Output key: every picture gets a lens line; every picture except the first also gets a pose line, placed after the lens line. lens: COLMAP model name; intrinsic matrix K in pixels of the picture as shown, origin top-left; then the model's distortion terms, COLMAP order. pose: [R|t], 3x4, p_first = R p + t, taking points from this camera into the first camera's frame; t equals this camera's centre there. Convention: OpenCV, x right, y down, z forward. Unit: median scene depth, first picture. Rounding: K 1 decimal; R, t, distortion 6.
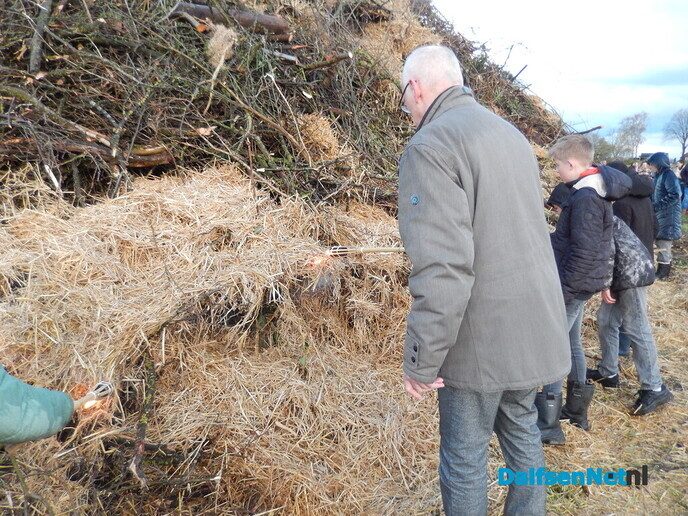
lens RADIAL K [[507.4, 0, 350.0], [0, 507.4, 262.1], [0, 0, 1]] dist [-0.027946, 0.001550]
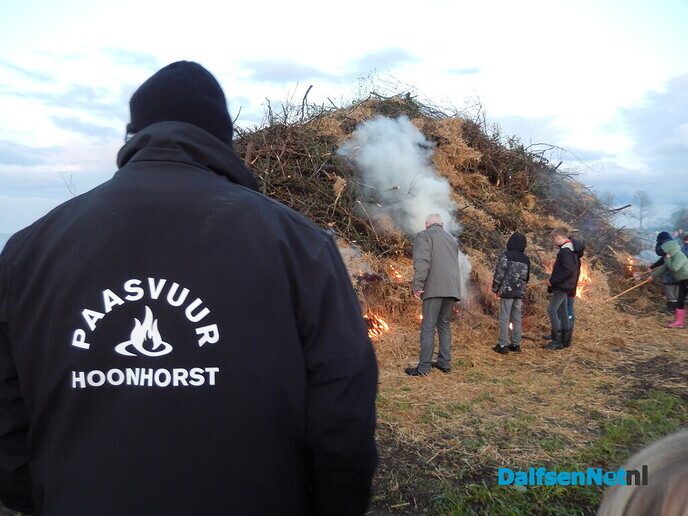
lens RADIAL K [[507.4, 0, 342.7], [0, 507.4, 257.5], [0, 0, 1]] dist [-0.027946, 0.001550]
pose [[0.974982, 0.013308, -0.221884, 0.273494], [-0.045371, 0.989105, -0.140044, 0.206994], [0.217603, 0.146608, 0.964964, -1.167835]]
